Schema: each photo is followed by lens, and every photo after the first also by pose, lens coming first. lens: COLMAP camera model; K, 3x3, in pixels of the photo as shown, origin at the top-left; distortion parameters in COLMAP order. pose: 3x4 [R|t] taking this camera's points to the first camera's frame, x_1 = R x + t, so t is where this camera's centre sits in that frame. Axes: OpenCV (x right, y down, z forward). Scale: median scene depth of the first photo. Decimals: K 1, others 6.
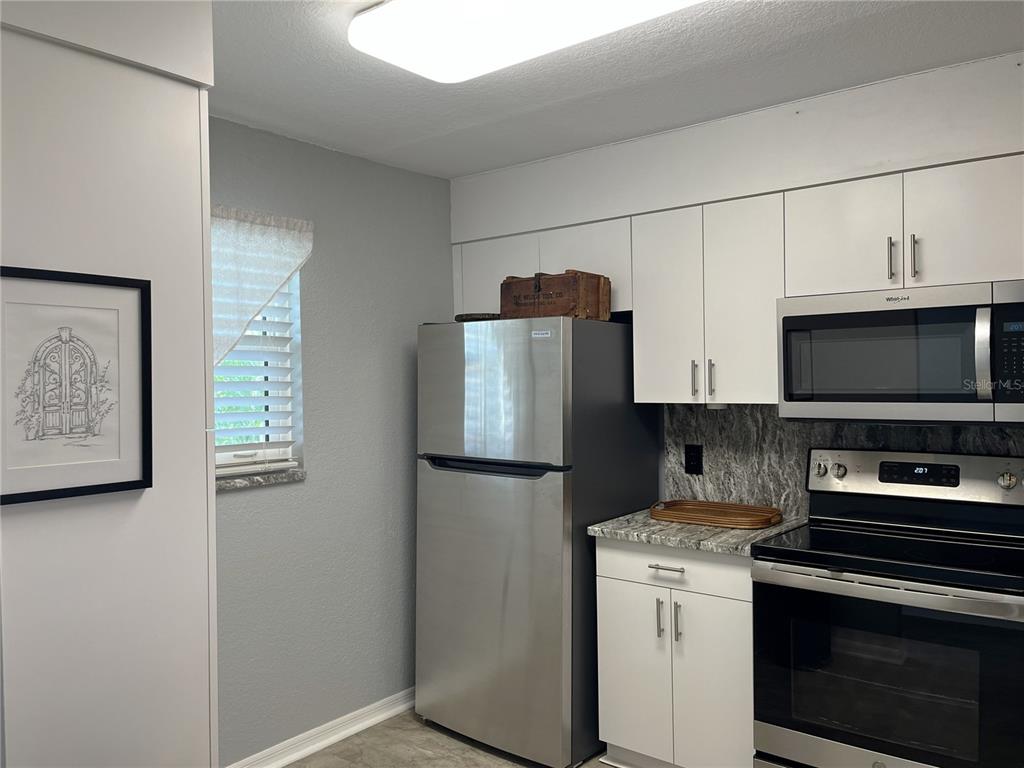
lens RADIAL K [[784.8, 0, 506.6], [0, 784.8, 386.8], [0, 0, 1]] dist [0.079387, -0.096926]
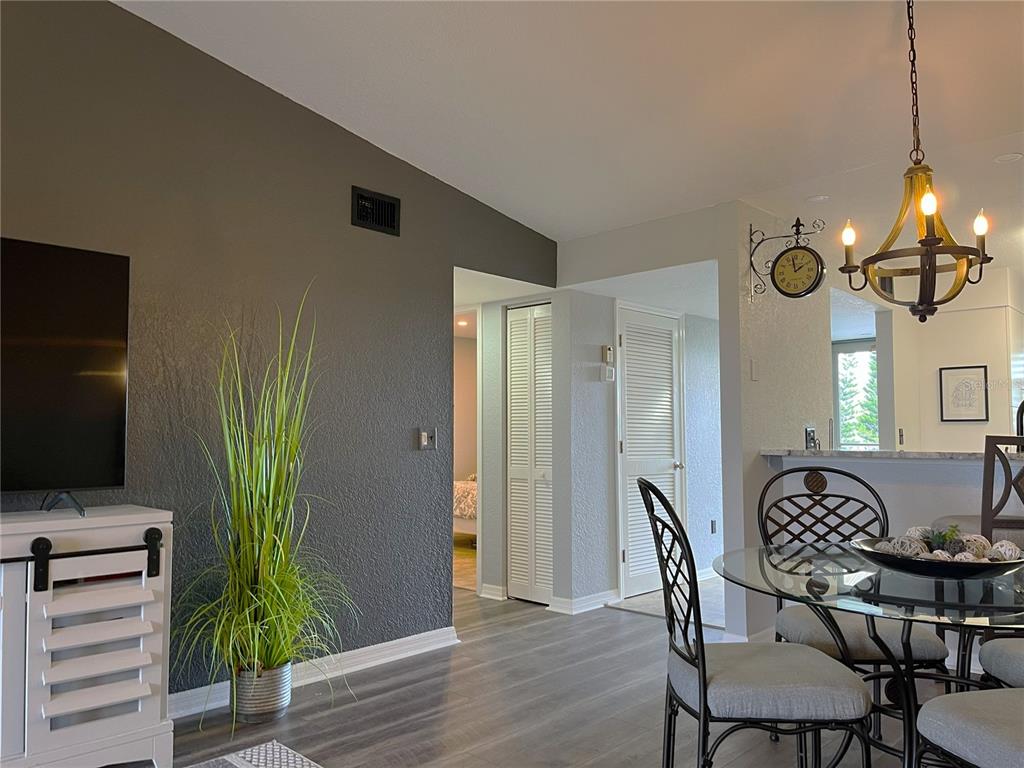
lens RADIAL K [[778.1, 0, 503.8], [0, 778.1, 388.5], [0, 0, 1]] dist [0.030764, -0.010482]
pose [[-0.097991, -0.046835, -0.994085, 1.932557], [-0.005036, 0.998903, -0.046566, 0.088778], [0.995175, 0.000443, -0.098120, -0.502354]]
